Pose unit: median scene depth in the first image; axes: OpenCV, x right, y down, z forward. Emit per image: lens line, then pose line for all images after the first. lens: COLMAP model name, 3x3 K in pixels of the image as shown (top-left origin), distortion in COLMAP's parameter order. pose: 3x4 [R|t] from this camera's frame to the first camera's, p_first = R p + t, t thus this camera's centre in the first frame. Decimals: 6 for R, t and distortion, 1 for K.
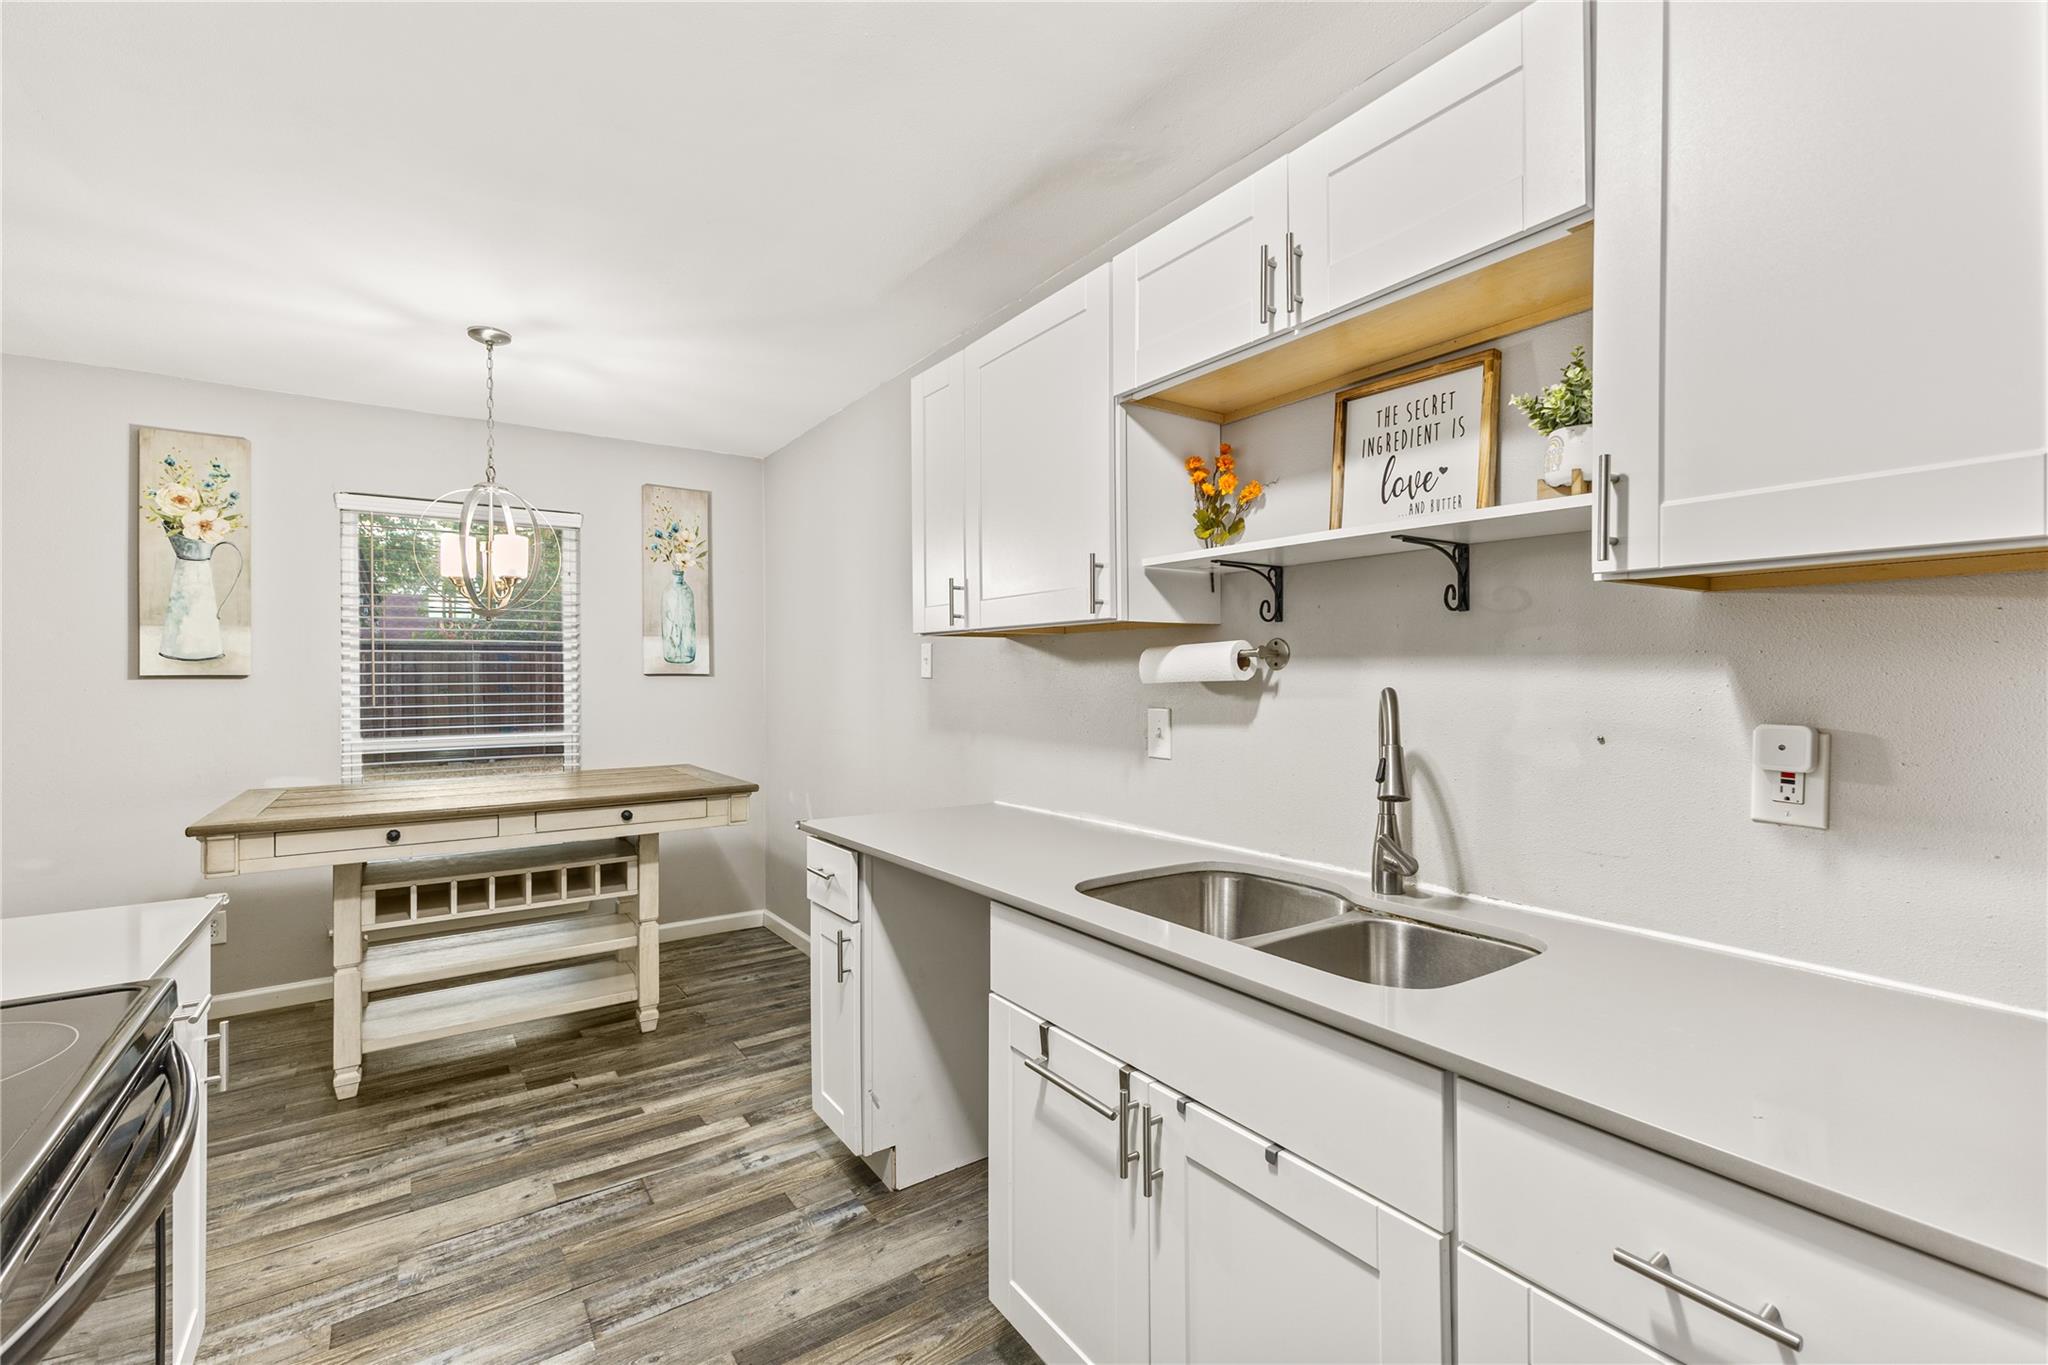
lens RADIAL K [[890.0, 0, 1026.3], [0, 890.0, 678.2], [0, 0, 1]] dist [0.021359, -0.004714]
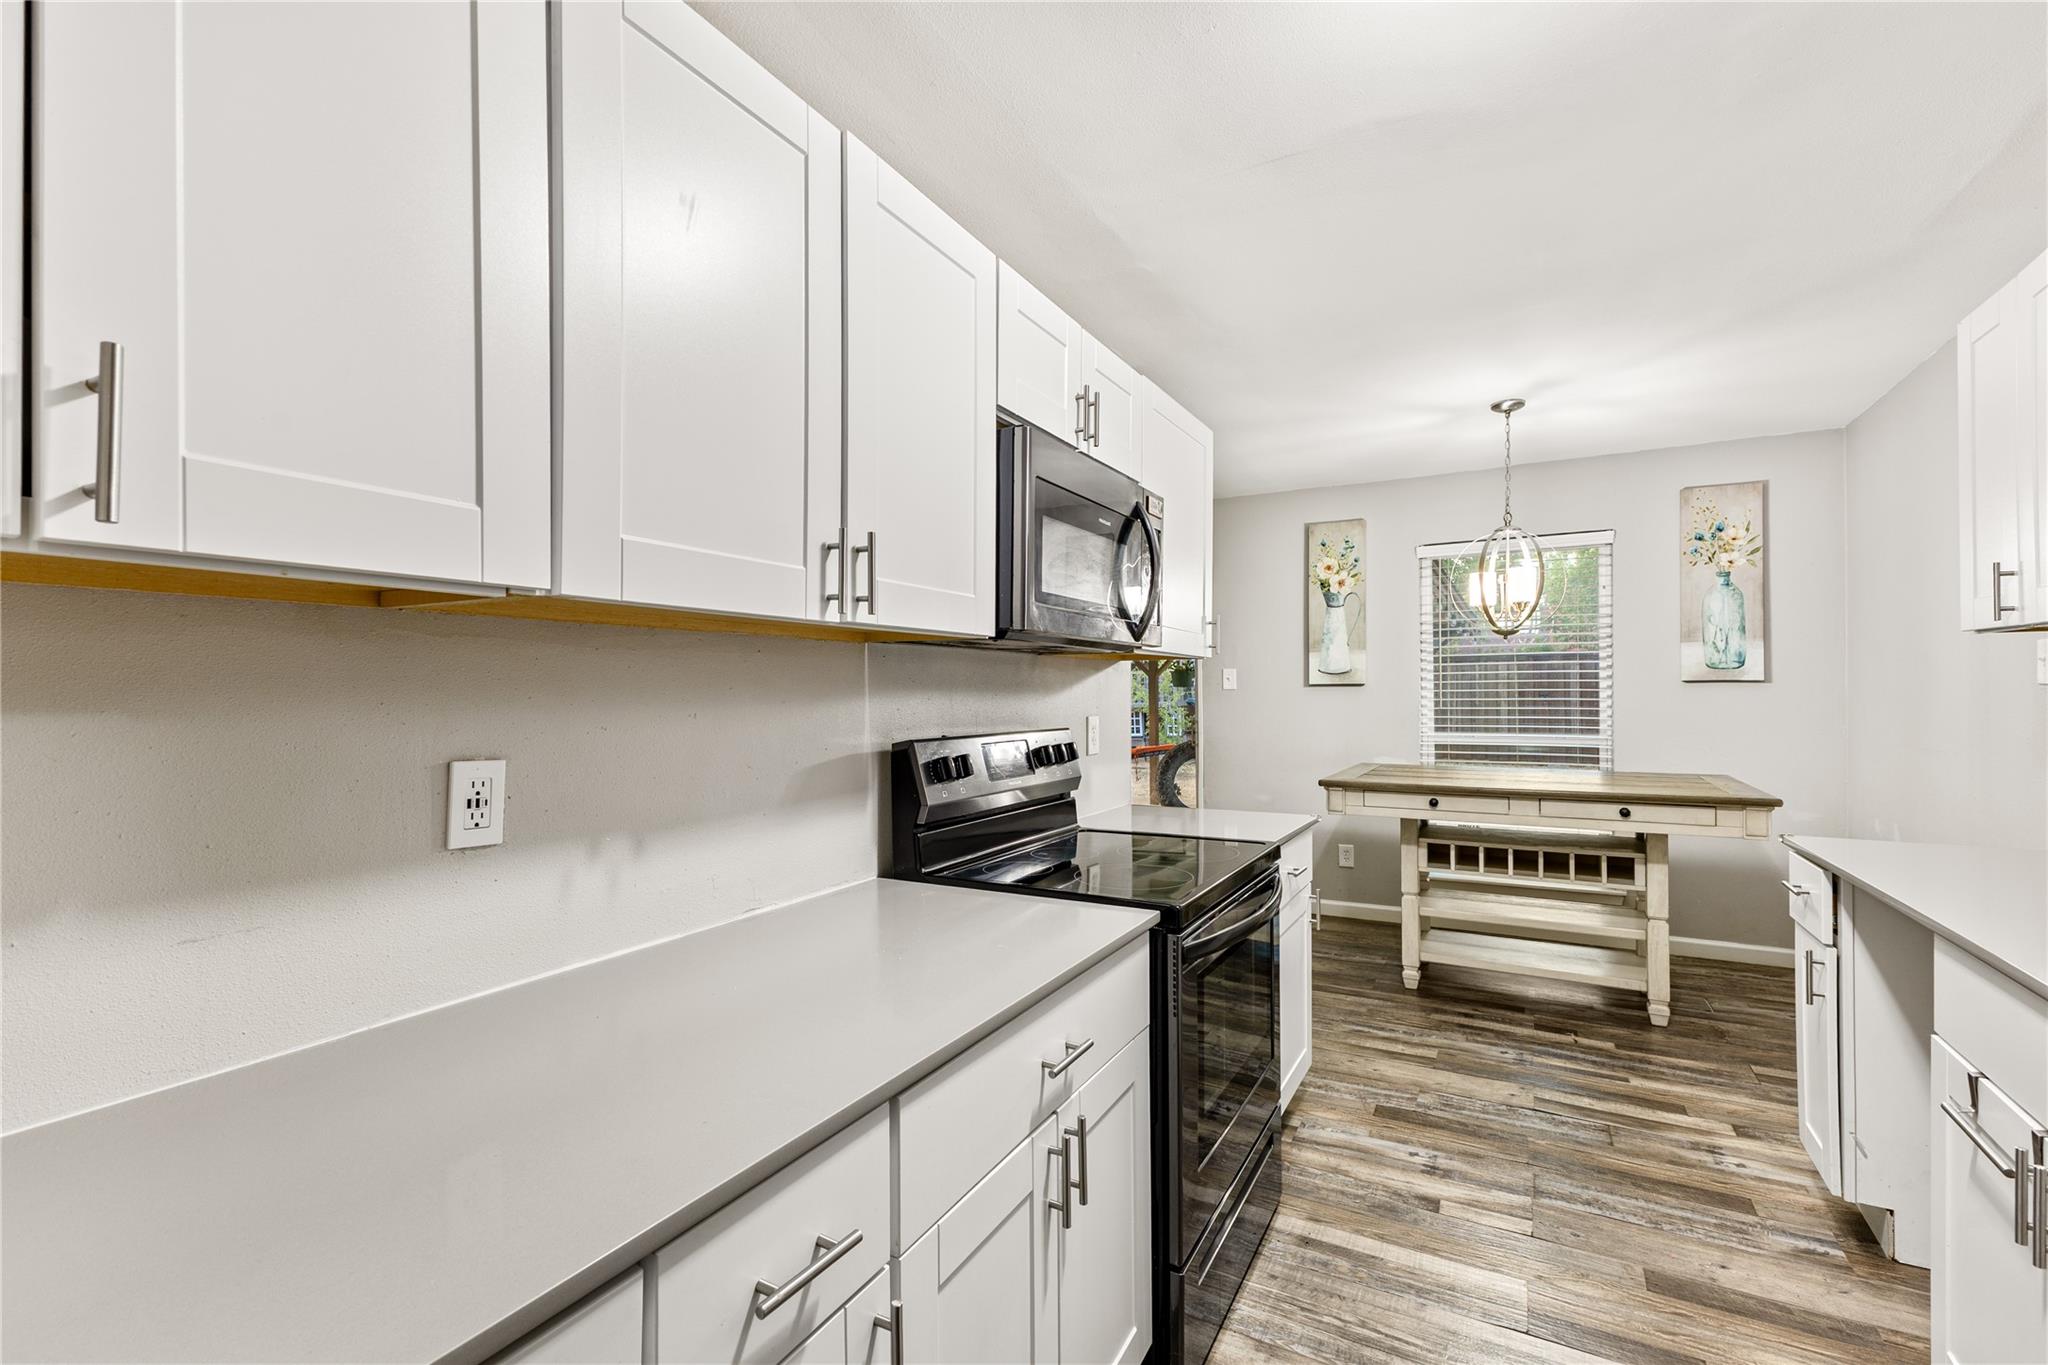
lens RADIAL K [[896.4, 0, 1030.8], [0, 896.4, 683.2], [0, 0, 1]] dist [0.003505, 0.000010]
pose [[0.443765, -0.004200, -0.896133, 0.219449], [0.002843, 0.999991, -0.003279, -0.001415], [0.896139, -0.001092, 0.443773, -0.131556]]
